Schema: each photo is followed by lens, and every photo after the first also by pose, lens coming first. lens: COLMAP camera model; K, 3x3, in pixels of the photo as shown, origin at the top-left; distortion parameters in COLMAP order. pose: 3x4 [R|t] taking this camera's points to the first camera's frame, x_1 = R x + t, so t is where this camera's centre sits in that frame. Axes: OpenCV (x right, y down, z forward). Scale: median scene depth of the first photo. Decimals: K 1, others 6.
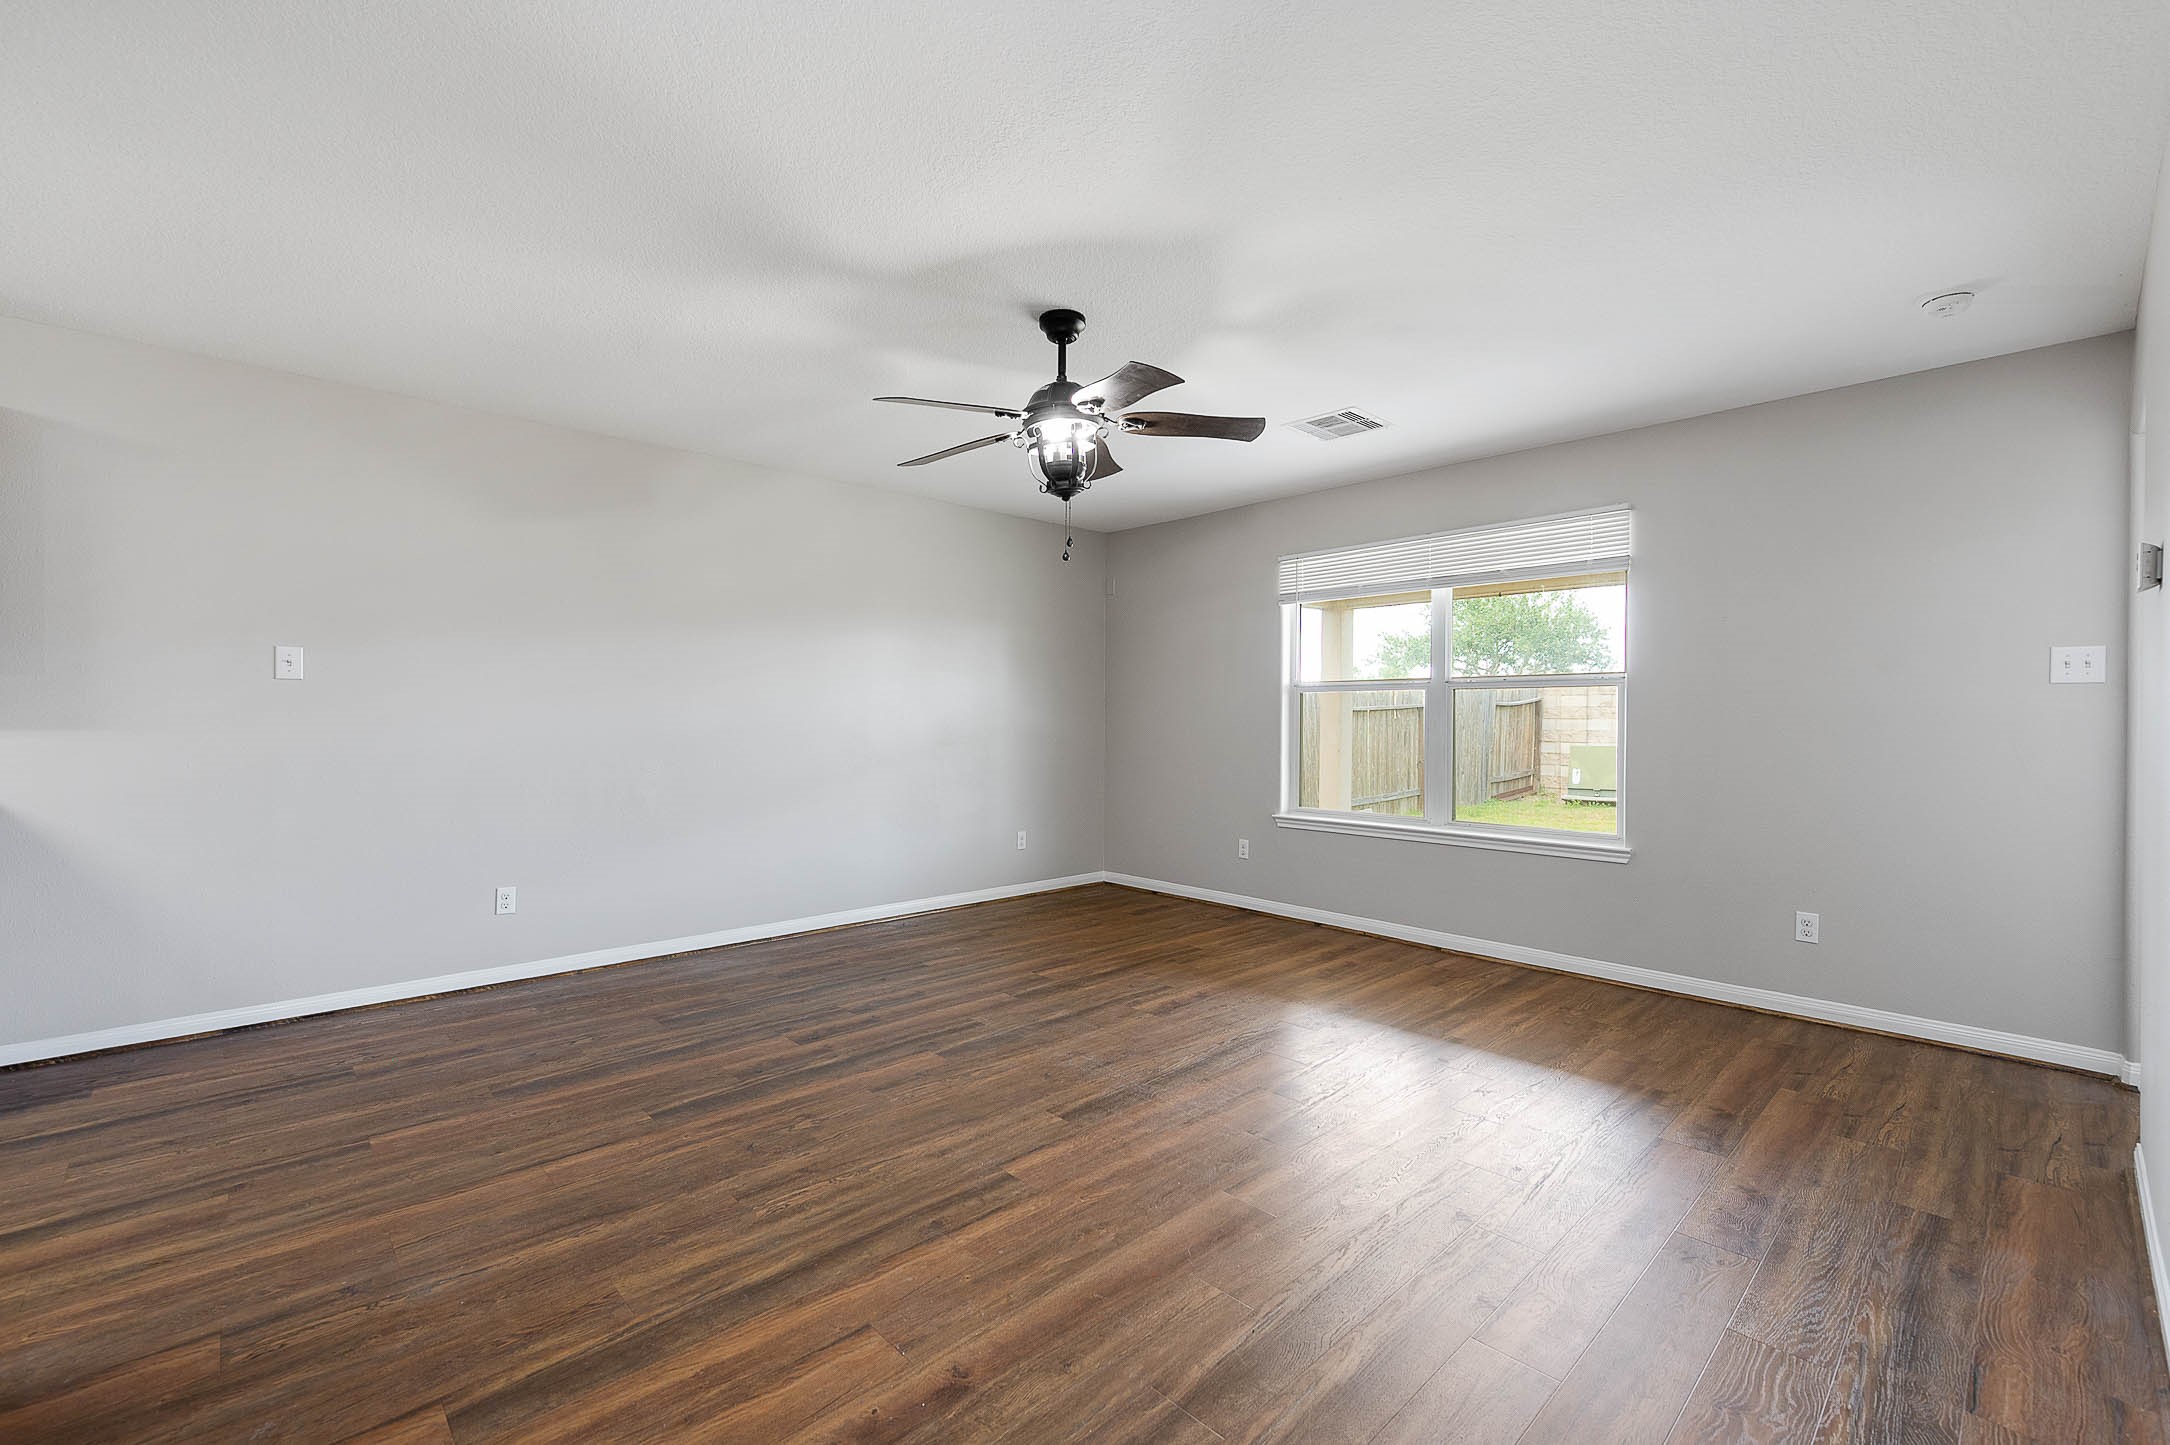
lens RADIAL K [[914.7, 0, 1081.4], [0, 914.7, 726.3], [0, 0, 1]] dist [-0.003203, 0.000342]
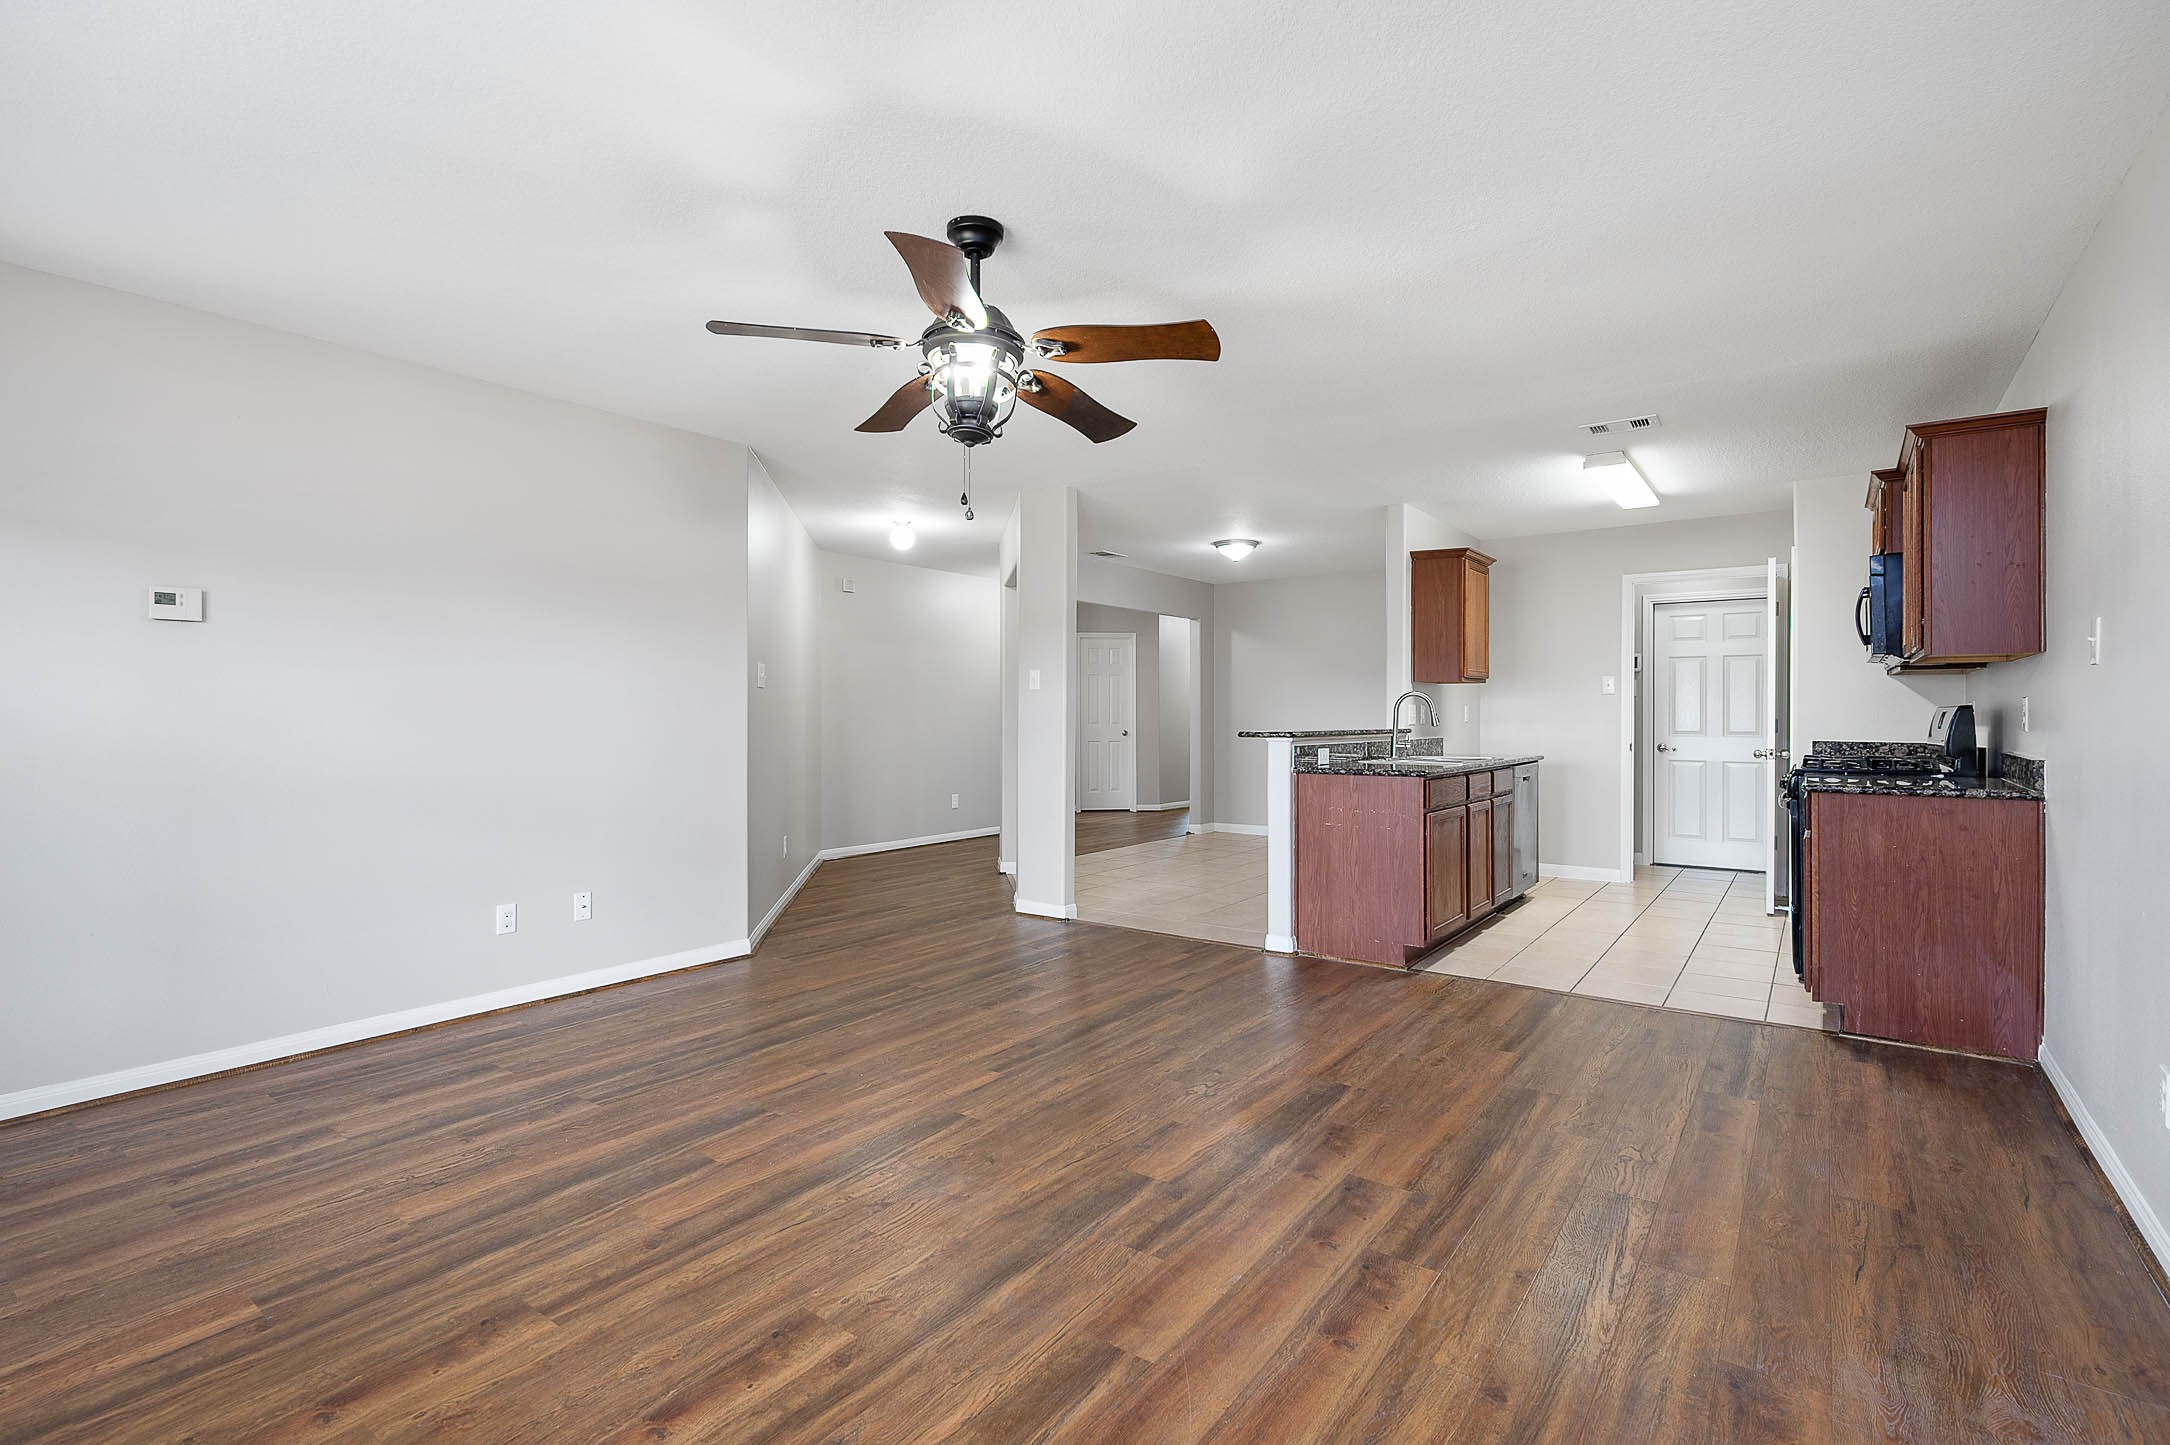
lens RADIAL K [[1005.9, 0, 1081.4], [0, 1005.9, 709.2], [0, 0, 1]] dist [-0.001052, -0.000201]
pose [[-0.984032, -0.004675, -0.177930, 0.038997], [-0.006306, 0.999943, 0.008599, -0.019348], [0.177880, 0.009584, -0.984005, 1.695656]]
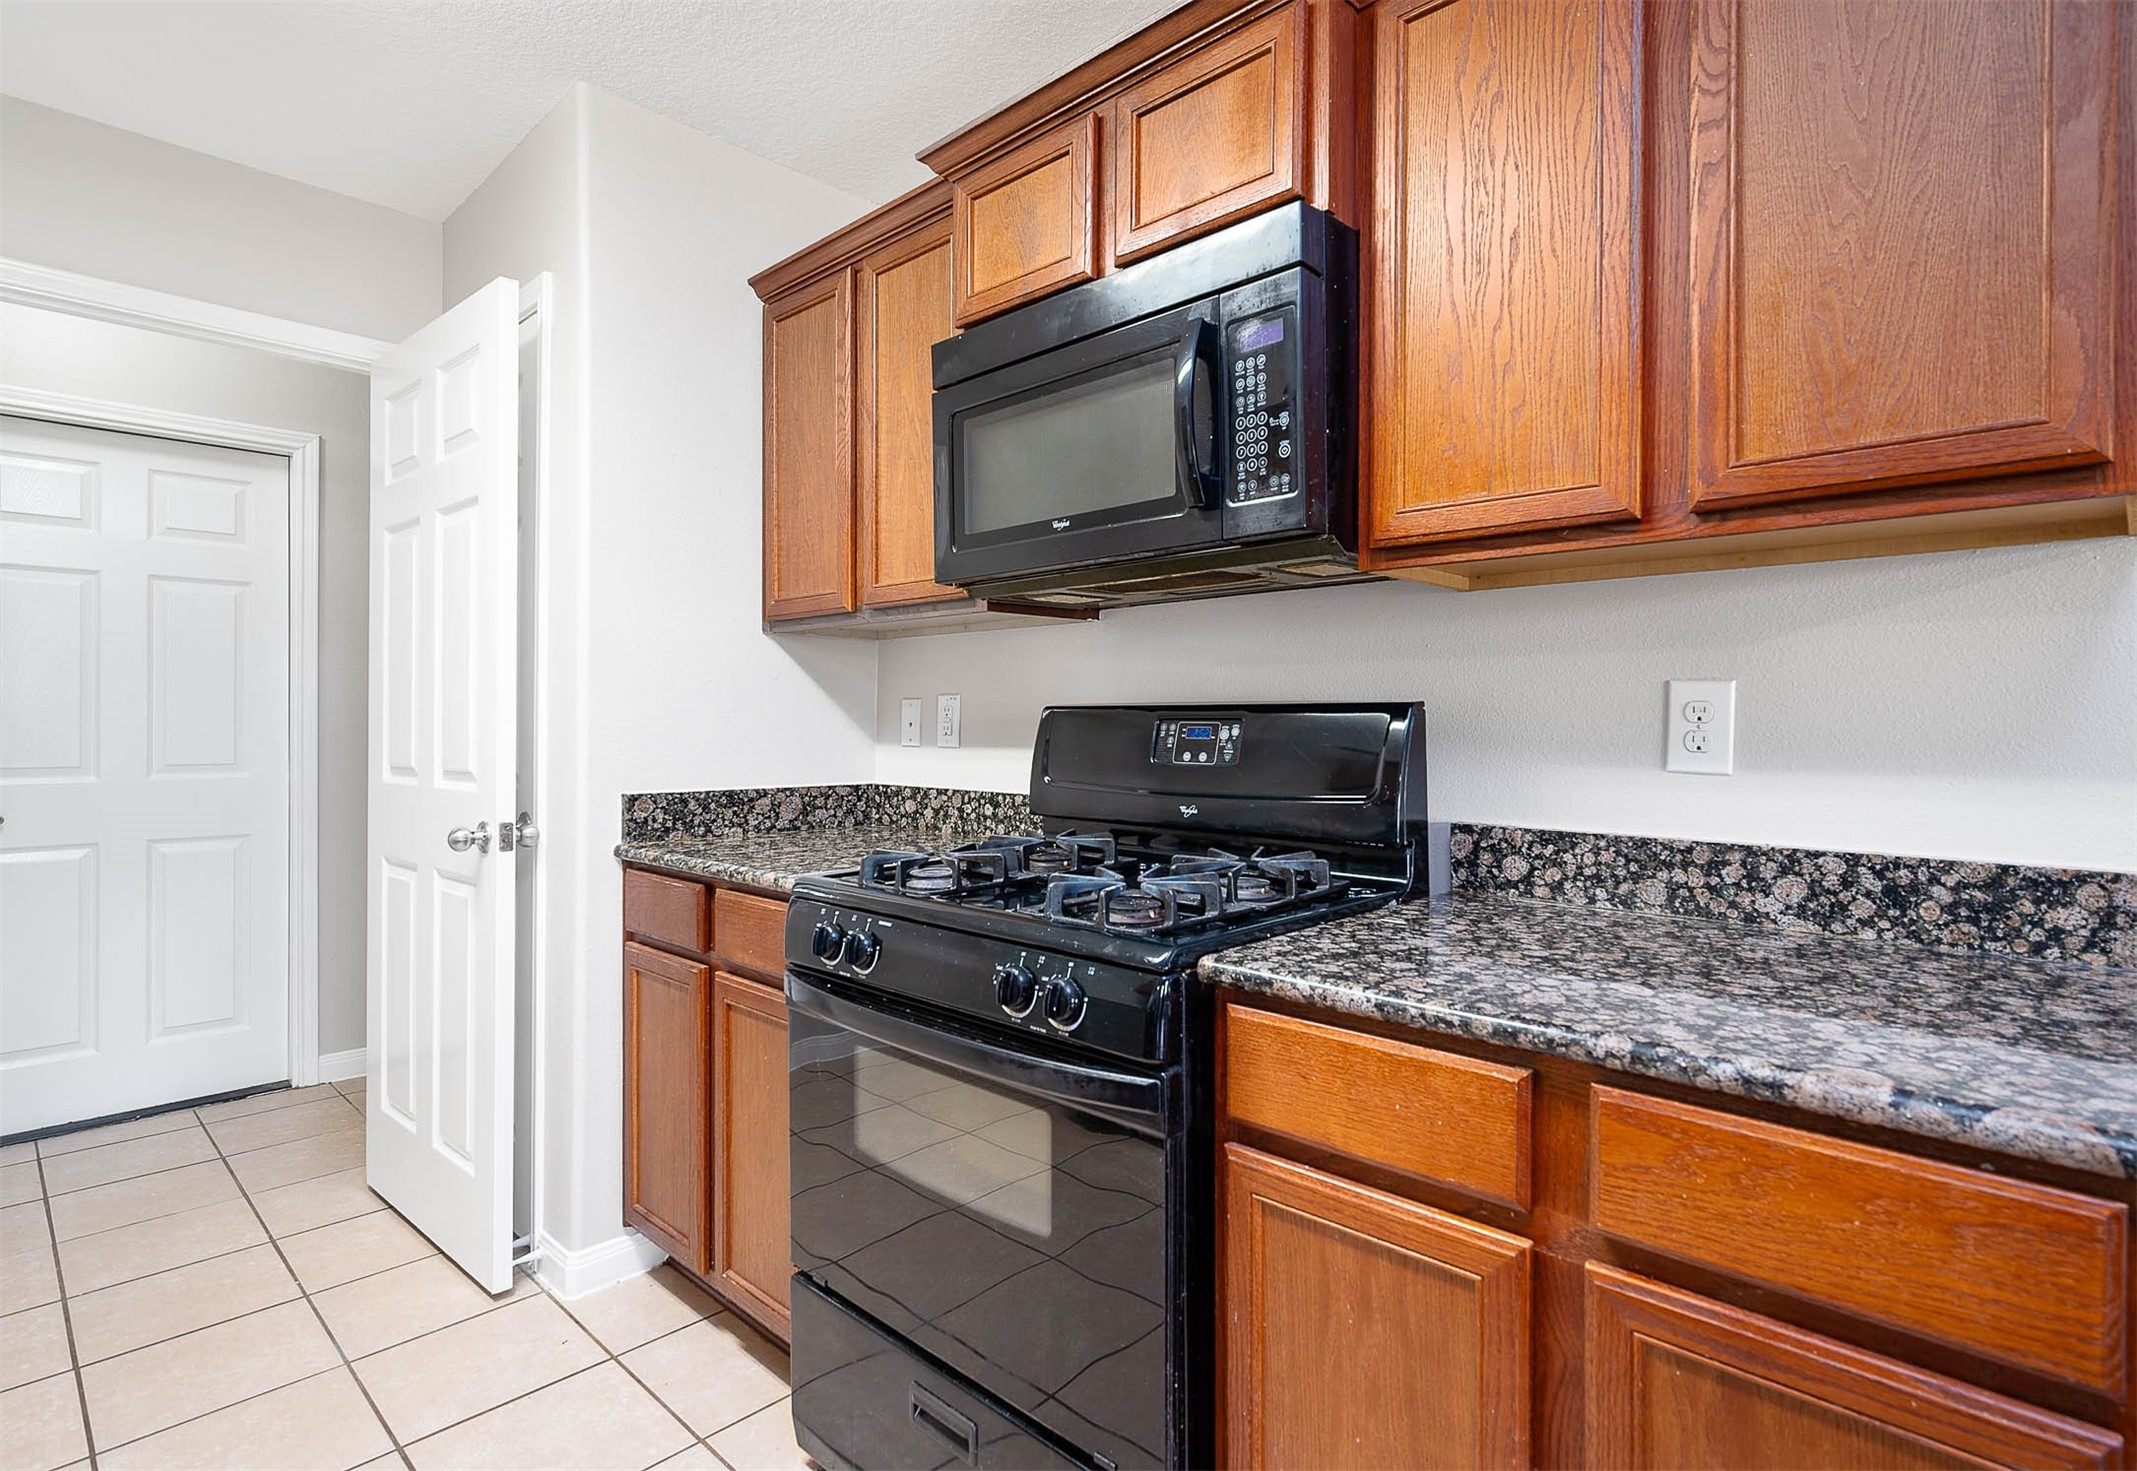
lens RADIAL K [[1114.3, 0, 1071.8], [0, 1114.3, 720.5], [0, 0, 1]] dist [0.030812, 0.000034]
pose [[0.028109, 0.002177, -0.999602, -0.742896], [-0.011320, 0.999934, 0.001860, -0.009836], [0.999541, 0.011263, 0.028132, 0.530583]]
